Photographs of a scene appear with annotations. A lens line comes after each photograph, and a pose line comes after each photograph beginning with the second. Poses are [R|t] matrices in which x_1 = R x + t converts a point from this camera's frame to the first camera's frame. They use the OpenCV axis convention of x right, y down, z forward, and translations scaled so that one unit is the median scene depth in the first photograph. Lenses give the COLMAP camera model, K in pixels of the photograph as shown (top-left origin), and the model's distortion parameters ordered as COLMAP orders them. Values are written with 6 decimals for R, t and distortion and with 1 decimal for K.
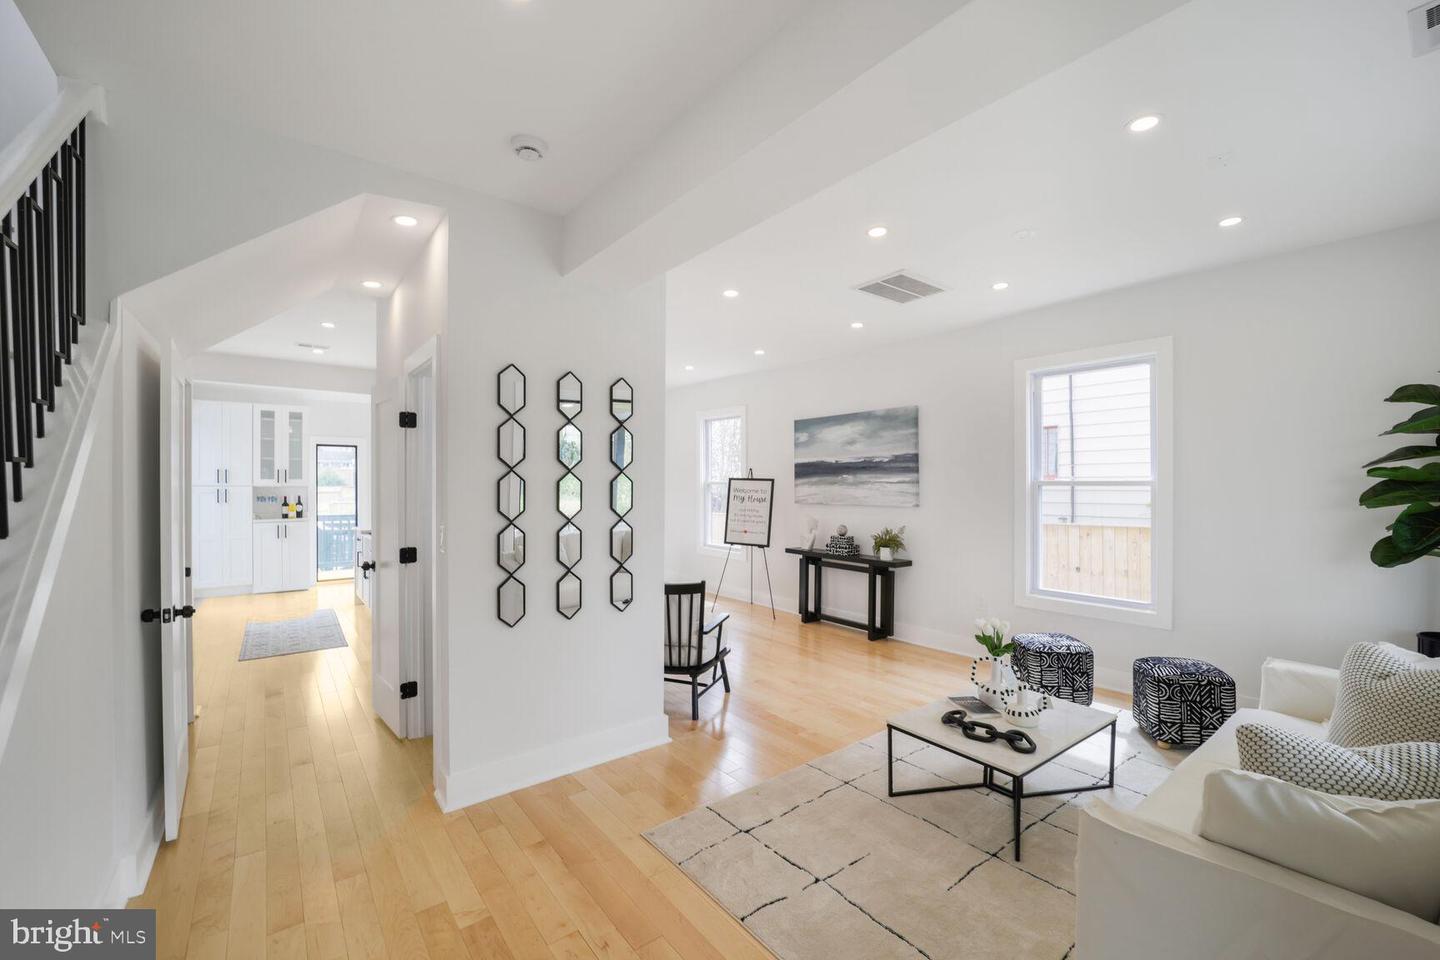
lens RADIAL K [[594.1, 0, 717.8], [0, 594.1, 485.9], [0, 0, 1]] dist [0.015682, 0.000376]
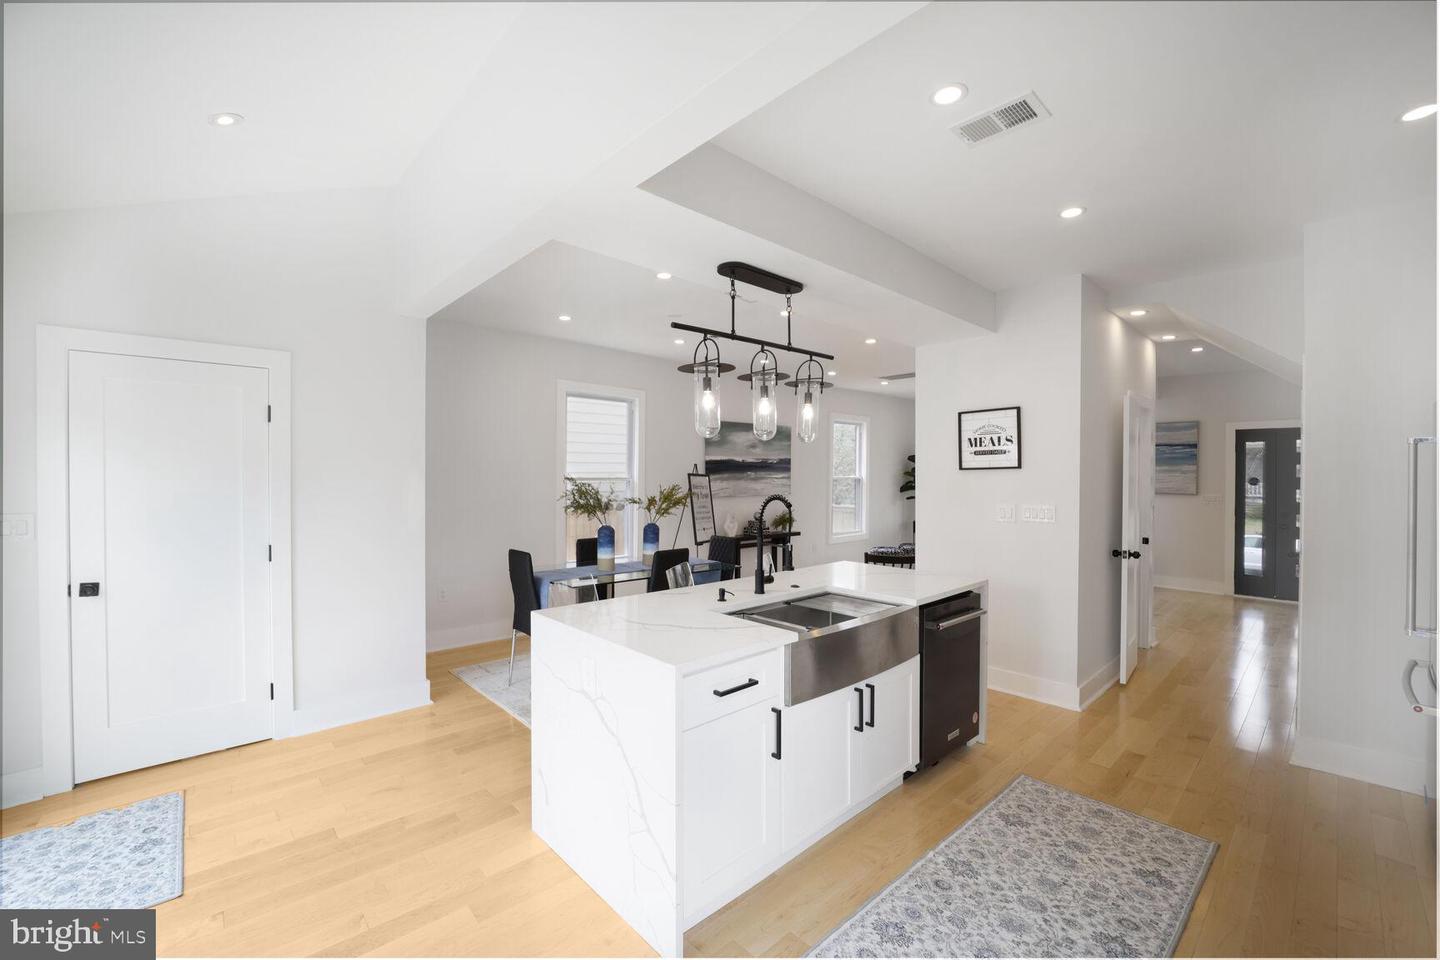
lens RADIAL K [[594.1, 0, 711.7], [0, 594.1, 477.8], [0, 0, 1]] dist [0.015682, 0.000376]
pose [[-0.069275, -0.001059, 0.997597, -0.623360], [0.005171, 0.999986, 0.001421, -0.005226], [-0.997584, 0.005257, -0.069268, 0.710193]]
